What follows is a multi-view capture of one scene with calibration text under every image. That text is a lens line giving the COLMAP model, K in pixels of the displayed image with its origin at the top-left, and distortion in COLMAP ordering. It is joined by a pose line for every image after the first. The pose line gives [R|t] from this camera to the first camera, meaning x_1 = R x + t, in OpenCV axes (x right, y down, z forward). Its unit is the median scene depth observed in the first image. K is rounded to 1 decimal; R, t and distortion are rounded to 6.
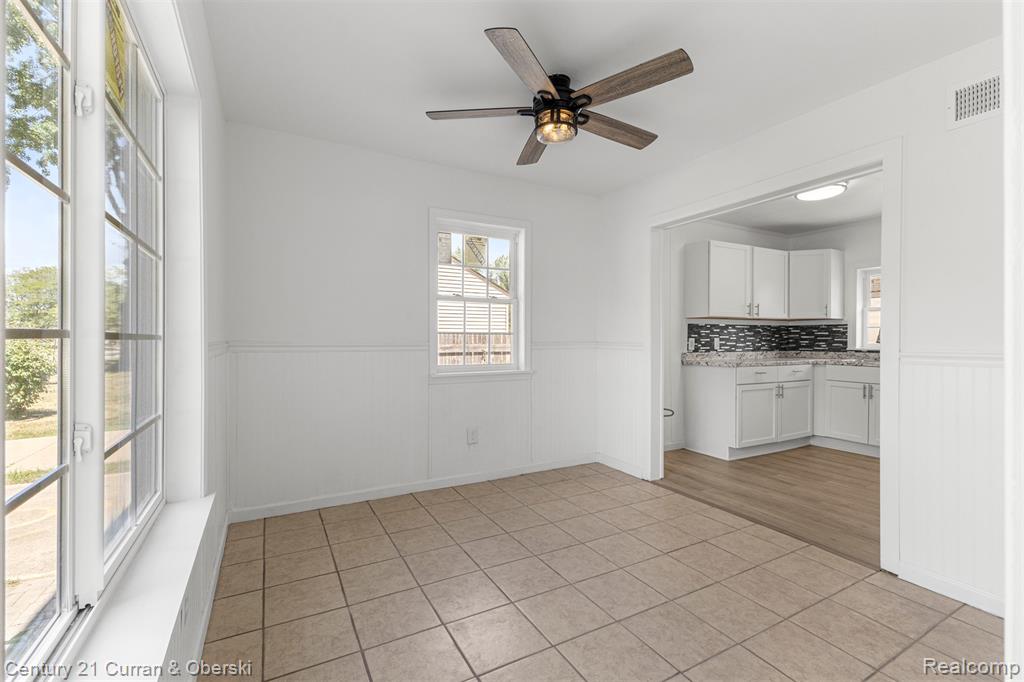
lens RADIAL K [[449.6, 0, 513.9], [0, 449.6, 339.6], [0, 0, 1]] dist [-0.000281, 0.000010]
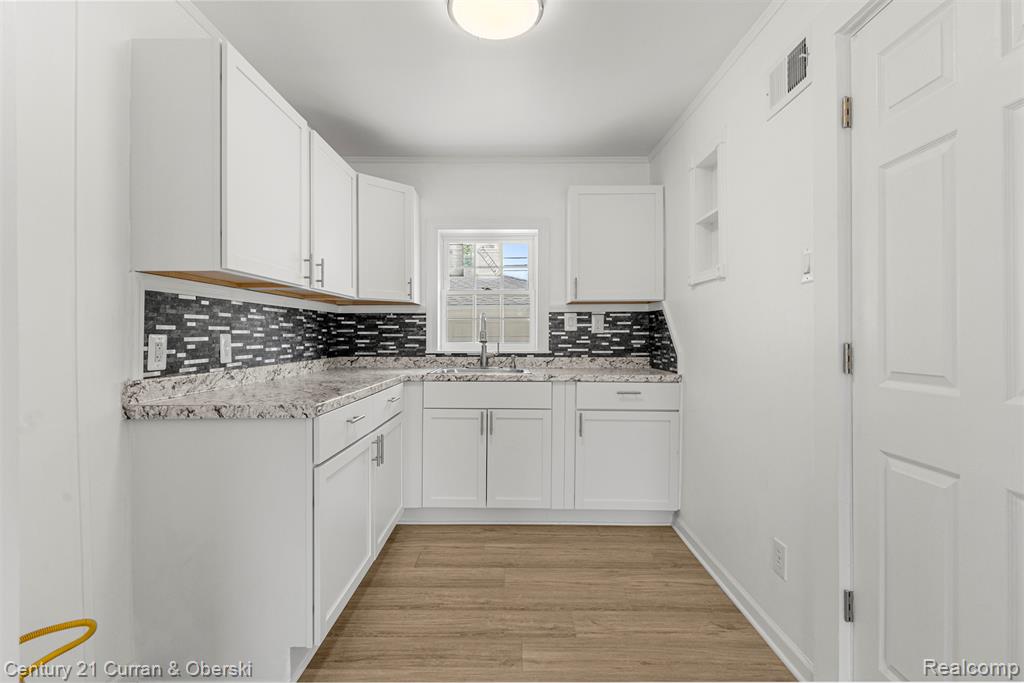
lens RADIAL K [[490.8, 0, 513.4], [0, 490.8, 337.4], [0, 0, 1]] dist [0.002718, -0.000035]
pose [[0.490238, -0.003544, 0.871581, 0.193321], [0.002141, 0.999994, 0.002861, -0.001435], [-0.871586, 0.000464, 0.490243, 0.552814]]
